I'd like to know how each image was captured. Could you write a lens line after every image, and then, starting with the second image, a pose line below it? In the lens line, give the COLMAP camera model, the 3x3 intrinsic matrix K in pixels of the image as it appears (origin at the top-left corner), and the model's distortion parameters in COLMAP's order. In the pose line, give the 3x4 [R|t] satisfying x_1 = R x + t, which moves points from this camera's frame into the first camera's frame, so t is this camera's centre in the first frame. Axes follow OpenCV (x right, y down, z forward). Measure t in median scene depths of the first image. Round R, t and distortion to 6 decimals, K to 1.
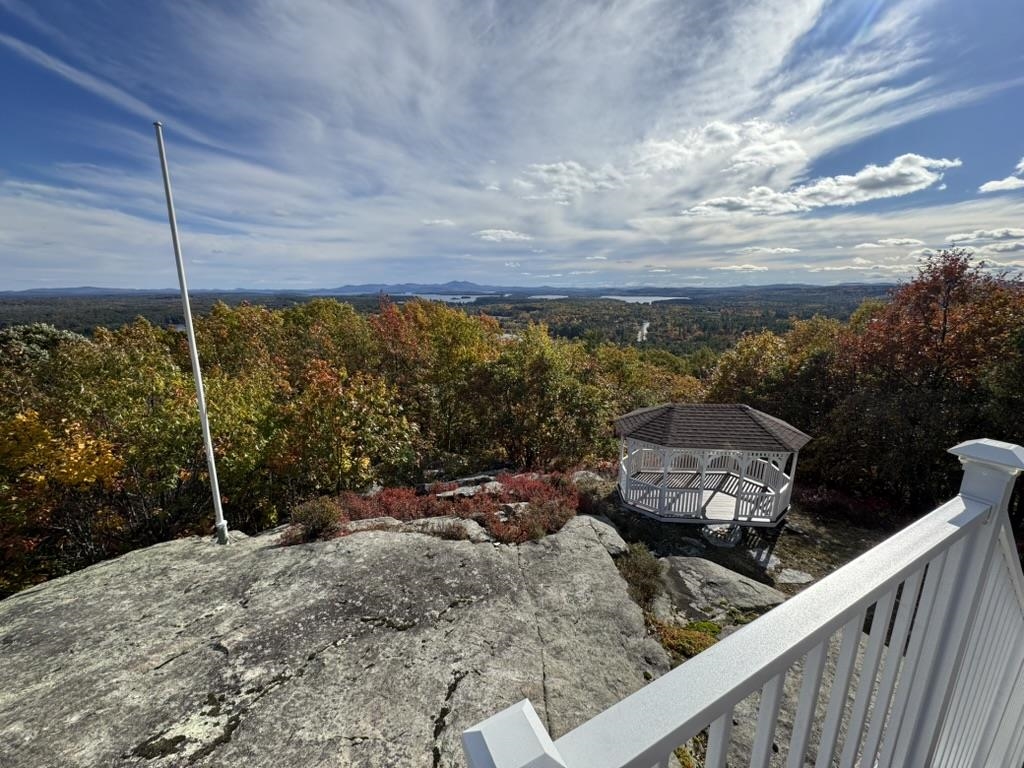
lens RADIAL K [[417.4, 0, 512.0], [0, 417.4, 384.0], [0, 0, 1]] dist [-0.001256, -0.000033]
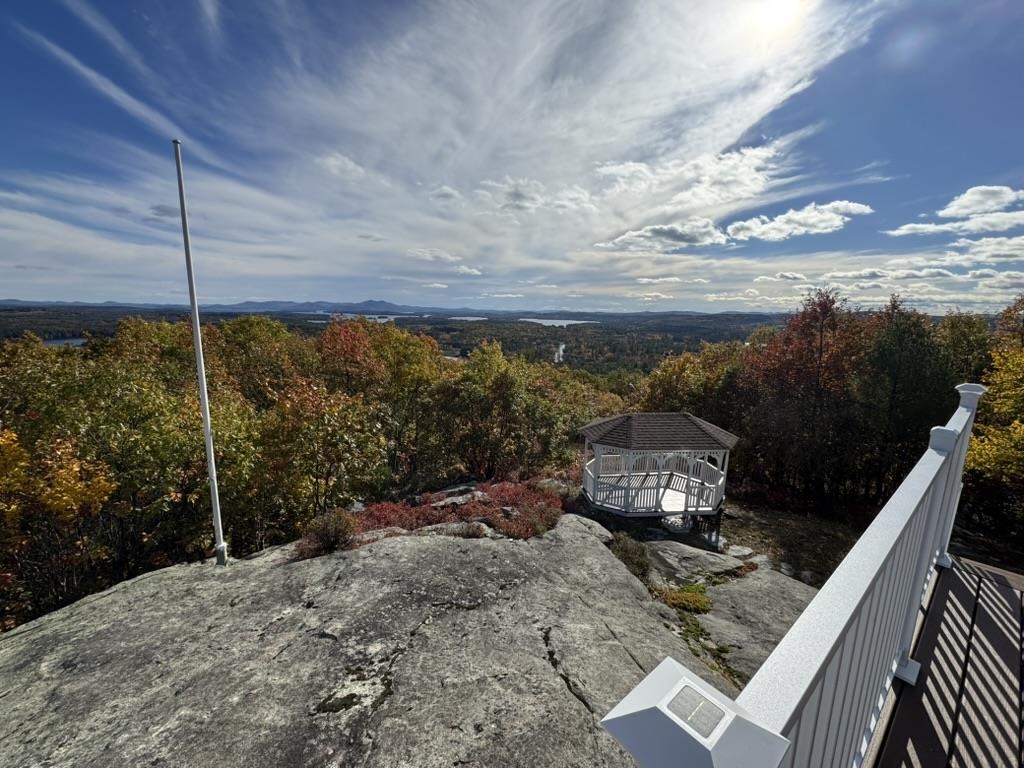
lens RADIAL K [[419.5, 0, 512.0], [0, 419.5, 384.0], [0, 0, 1]] dist [-0.001344, -0.000168]
pose [[0.980328, -0.011099, 0.197063, -0.175281], [0.021113, 0.998586, -0.048789, 0.017508], [-0.196243, 0.051990, 0.979176, -0.079015]]
